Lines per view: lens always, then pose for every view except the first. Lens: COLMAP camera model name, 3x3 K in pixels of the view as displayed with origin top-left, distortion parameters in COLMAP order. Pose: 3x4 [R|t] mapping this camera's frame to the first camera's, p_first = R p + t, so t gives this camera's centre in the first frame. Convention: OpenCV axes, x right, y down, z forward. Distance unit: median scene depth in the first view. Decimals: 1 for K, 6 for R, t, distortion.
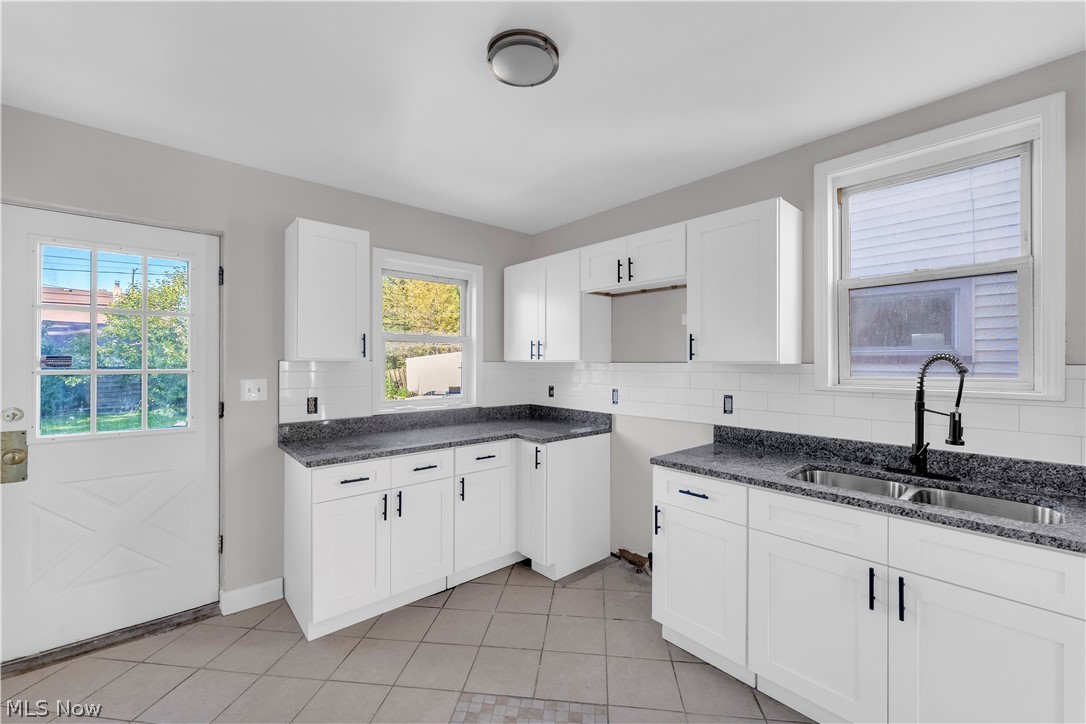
lens RADIAL K [[442.3, 0, 544.6], [0, 442.3, 358.9], [0, 0, 1]] dist [-0.001253, -0.000199]
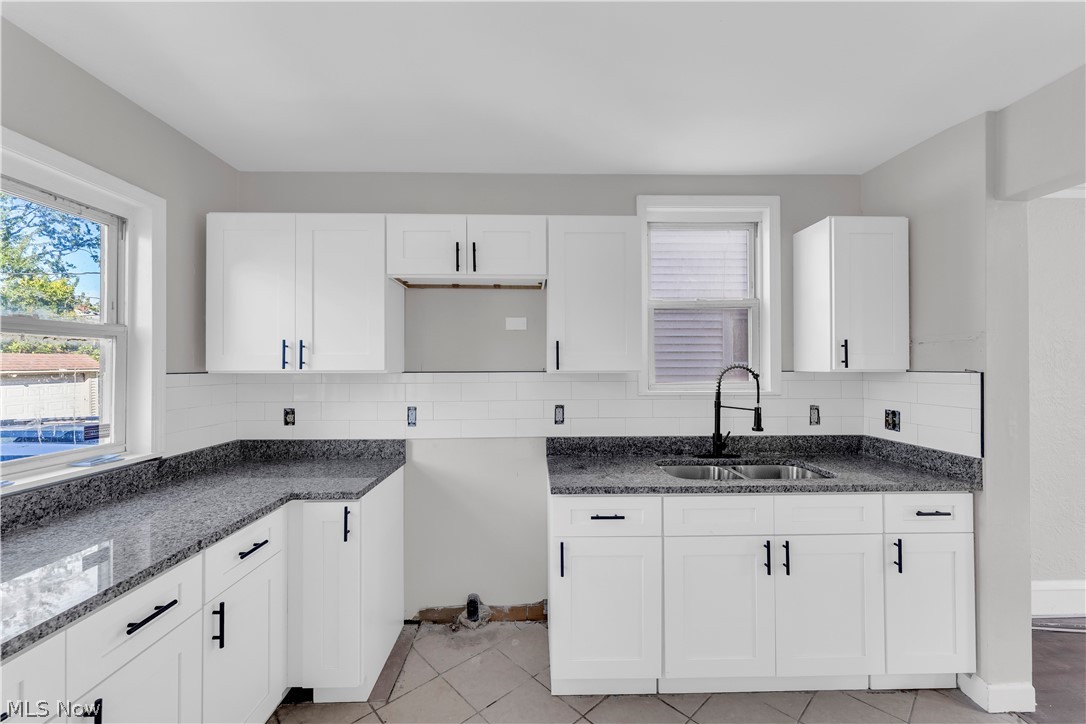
lens RADIAL K [[442.3, 0, 542.1], [0, 442.3, 360.1], [0, 0, 1]] dist [-0.001253, -0.000199]
pose [[0.649934, 0.006384, 0.759964, -0.367893], [0.000245, 0.999963, -0.008609, -0.008592], [-0.759991, 0.005781, 0.649908, 0.419452]]
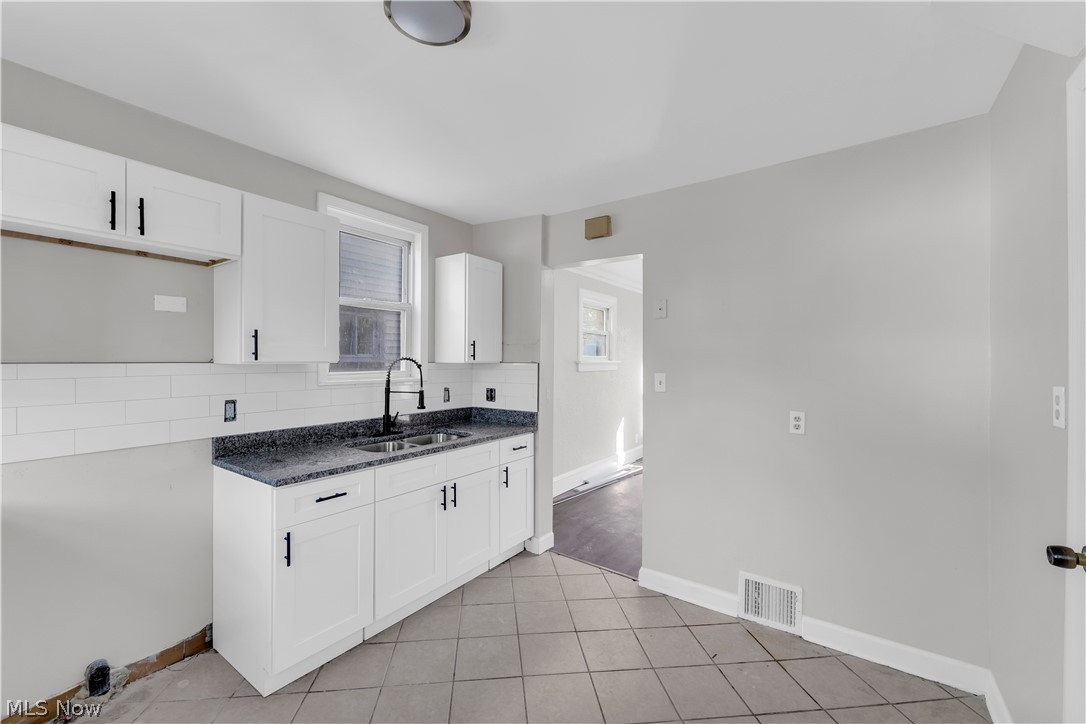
lens RADIAL K [[442.3, 0, 538.7], [0, 442.3, 359.3], [0, 0, 1]] dist [-0.001253, -0.000199]
pose [[-0.222456, -0.001864, 0.974941, -0.598378], [-0.010068, 0.999949, -0.000385, -0.004112], [-0.974891, -0.009902, -0.222464, 0.637350]]
